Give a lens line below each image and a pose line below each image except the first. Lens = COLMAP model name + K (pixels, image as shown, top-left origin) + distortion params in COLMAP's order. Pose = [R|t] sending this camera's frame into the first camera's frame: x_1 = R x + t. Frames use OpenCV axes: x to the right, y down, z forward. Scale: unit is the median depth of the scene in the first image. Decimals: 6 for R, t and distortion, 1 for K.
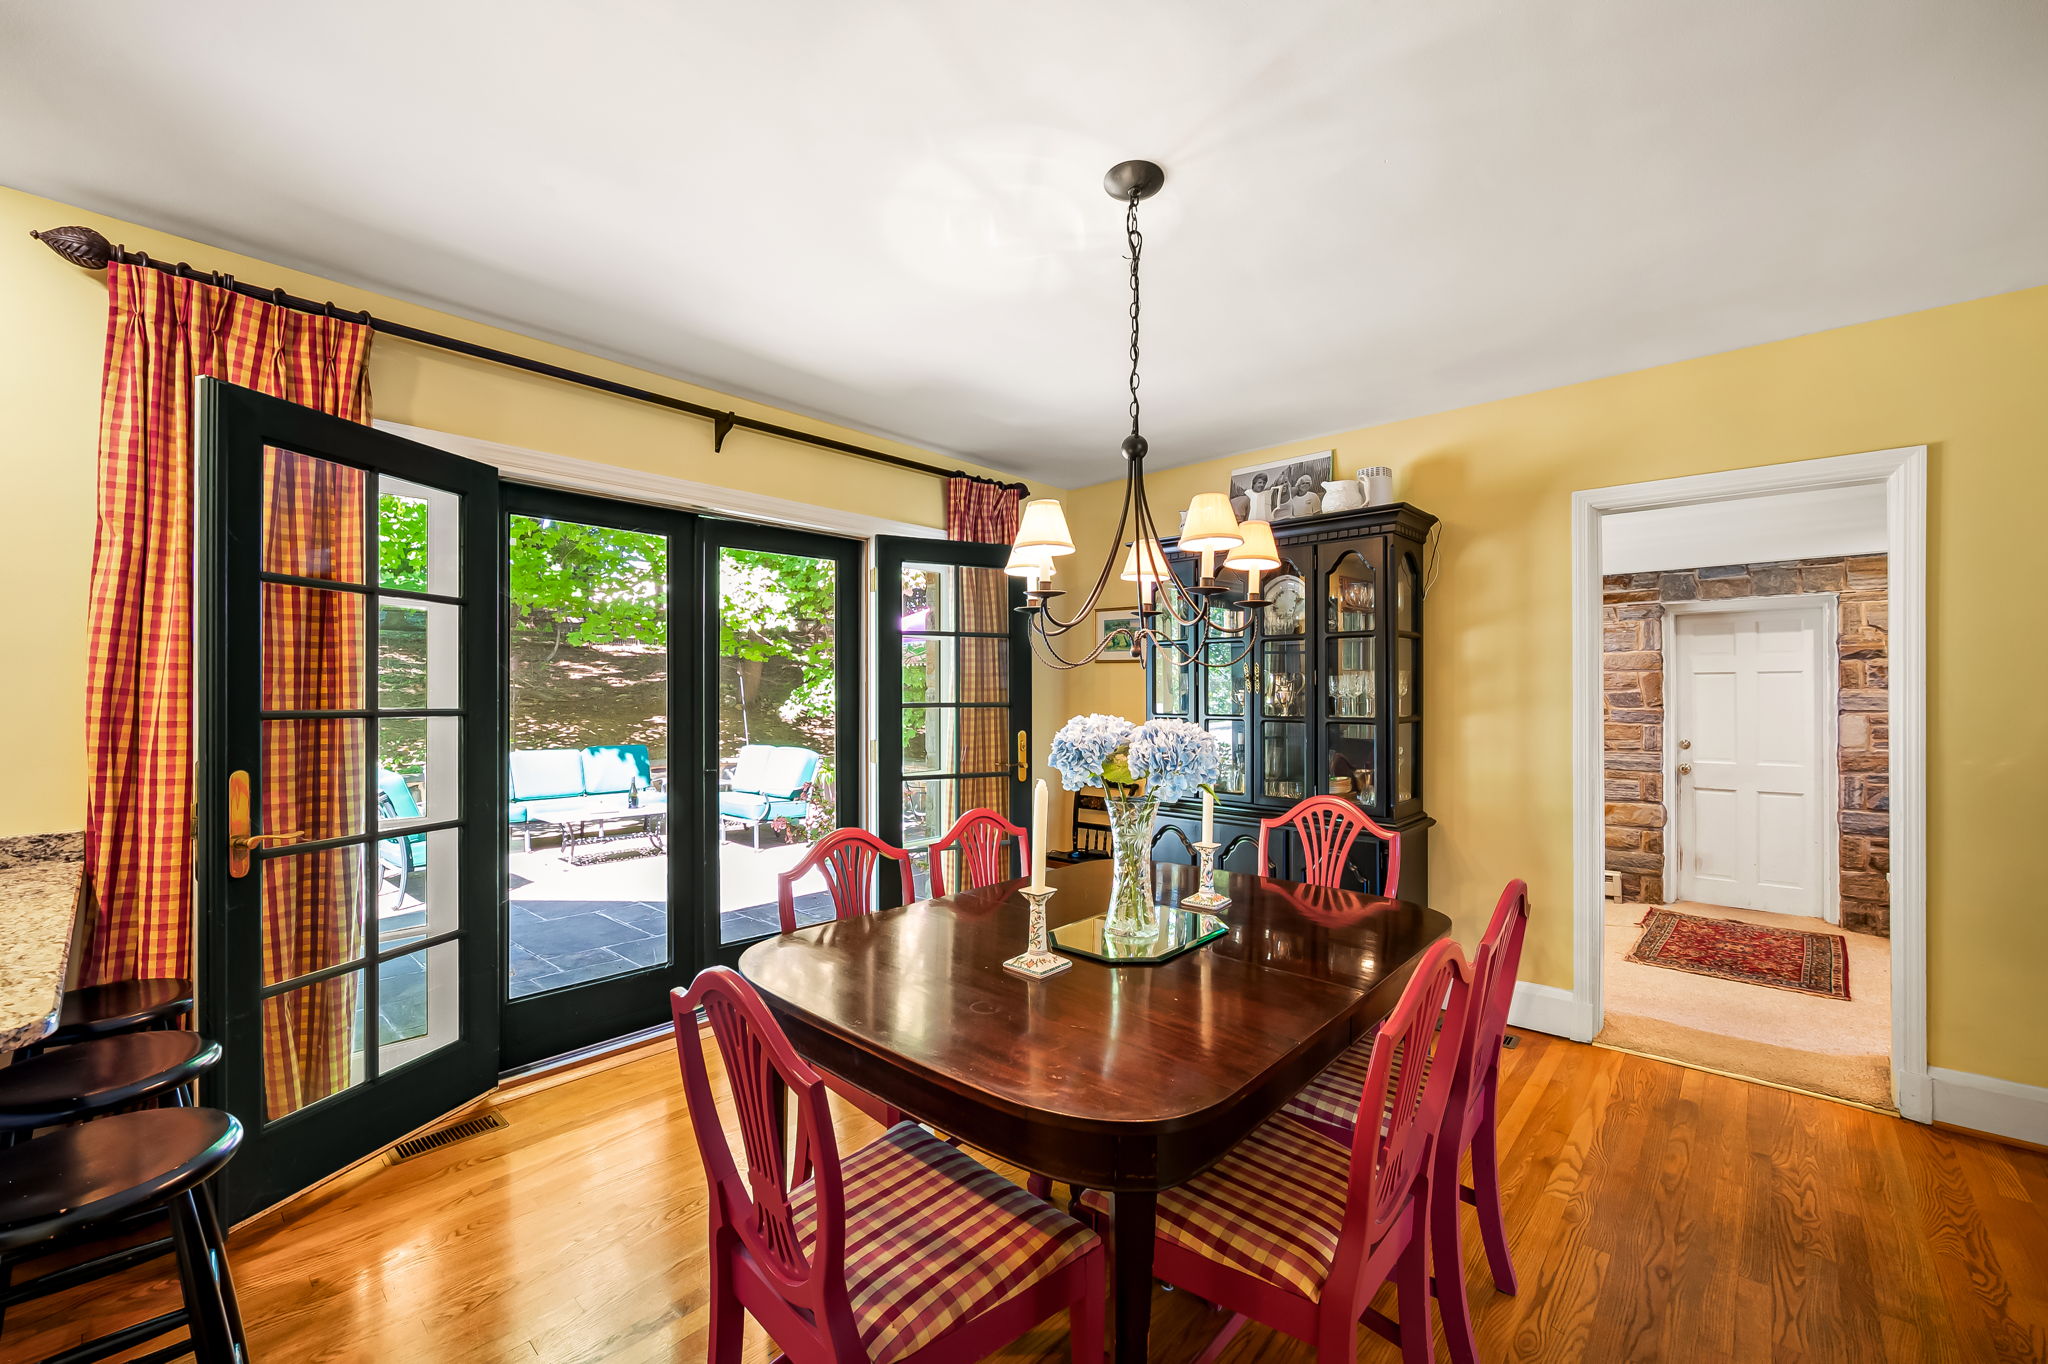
lens RADIAL K [[804.5, 0, 1026.3], [0, 804.5, 687.4], [0, 0, 1]] dist [-0.008038, -0.000300]
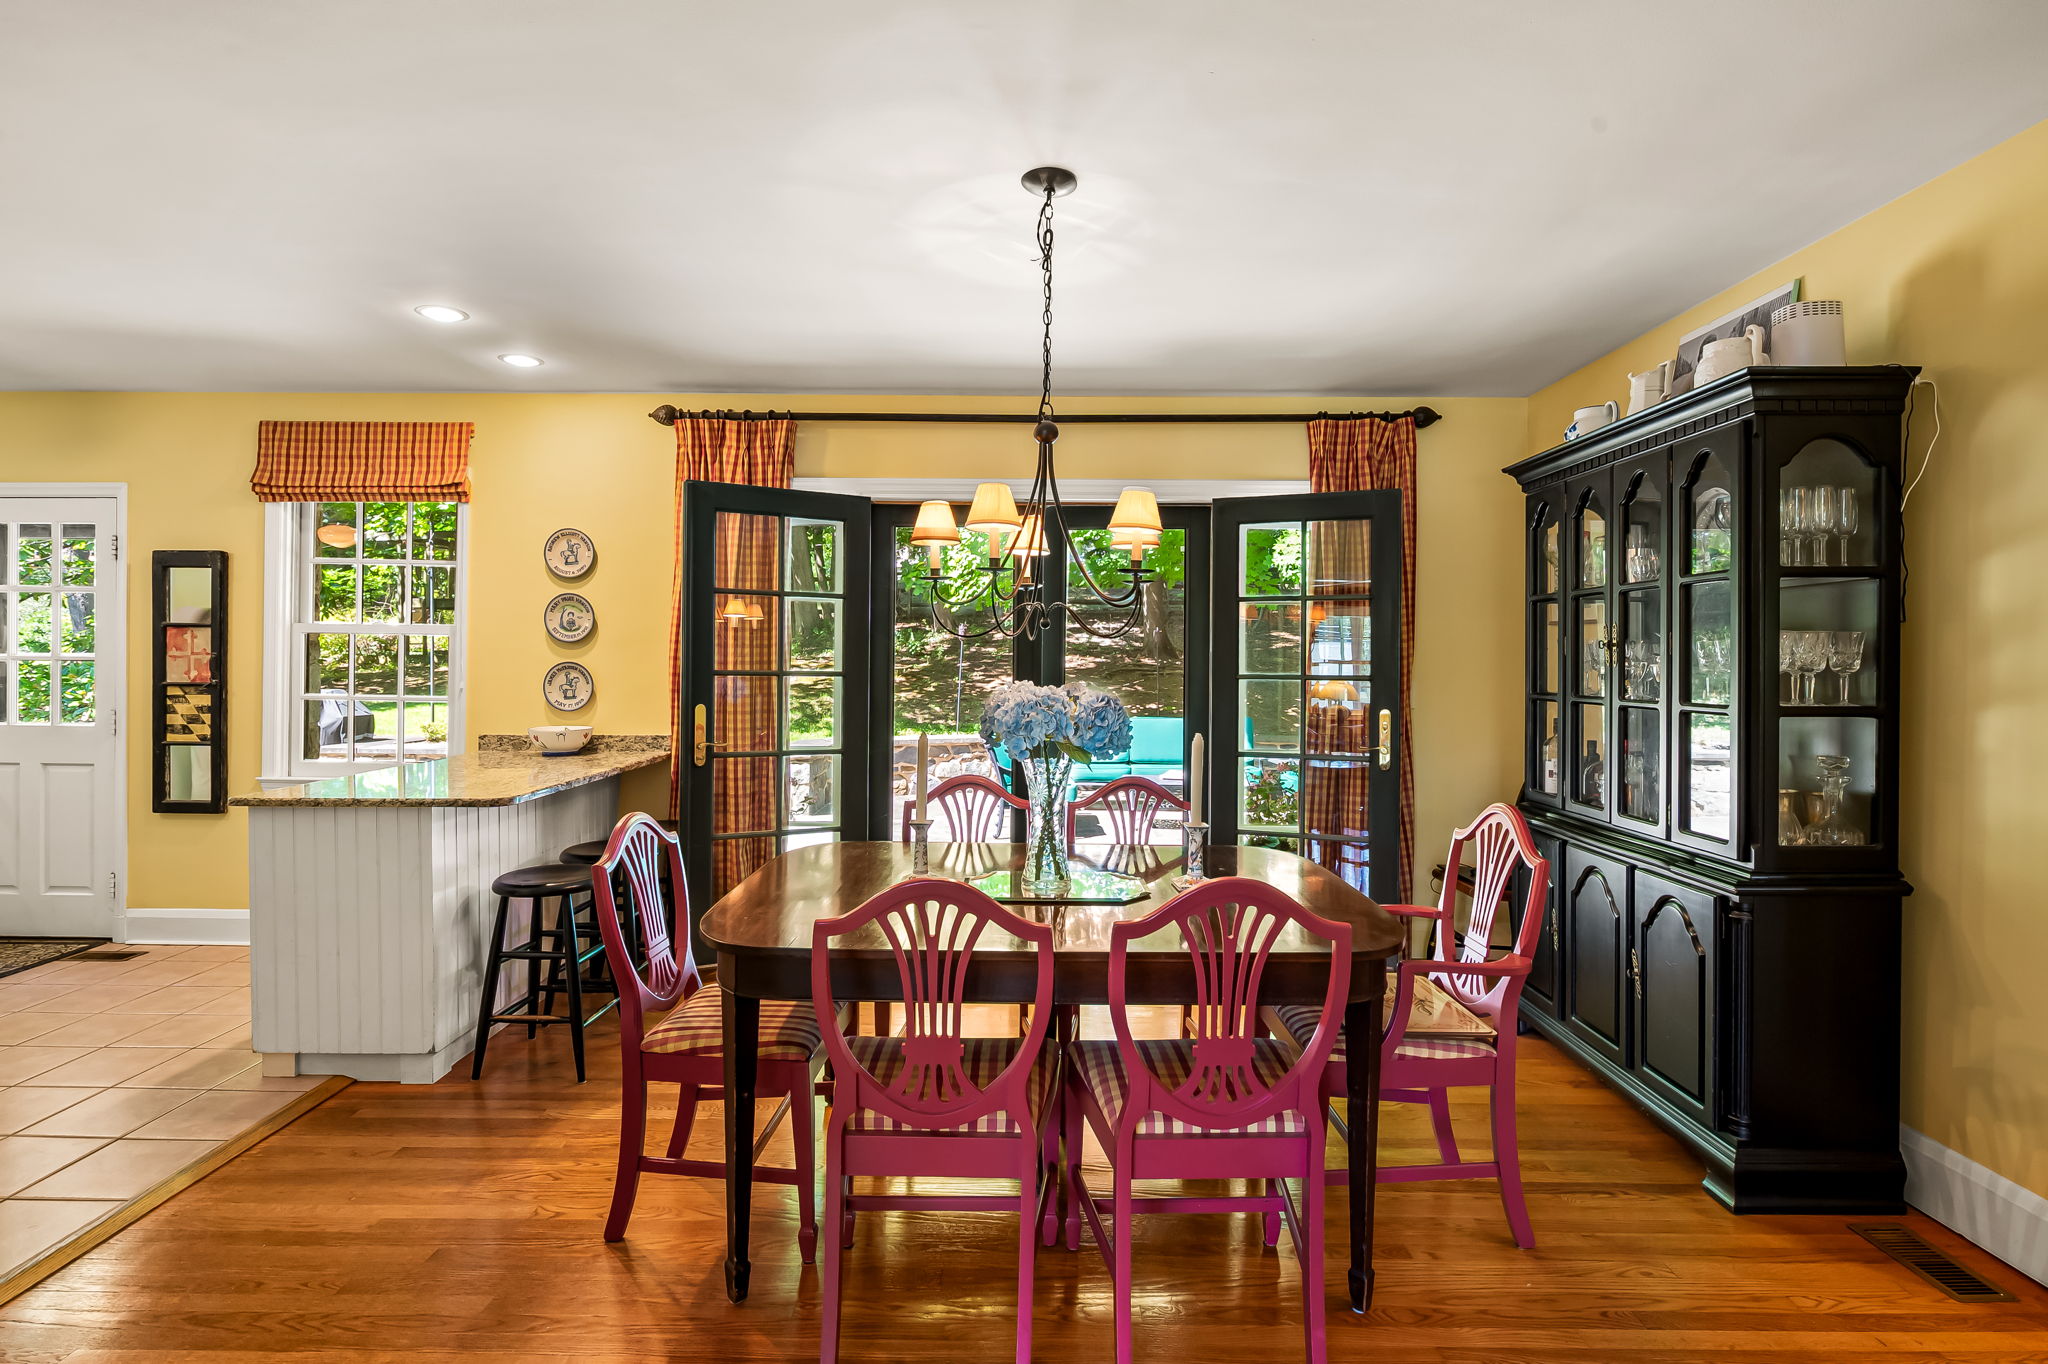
lens RADIAL K [[969.7, 0, 1037.0], [0, 969.7, 661.1], [0, 0, 1]] dist [-0.005410, -0.000325]
pose [[0.680927, 0.004168, -0.732340, 0.818861], [-0.003028, 0.999991, 0.002876, 0.001959], [0.732345, 0.000259, 0.680933, 0.083679]]
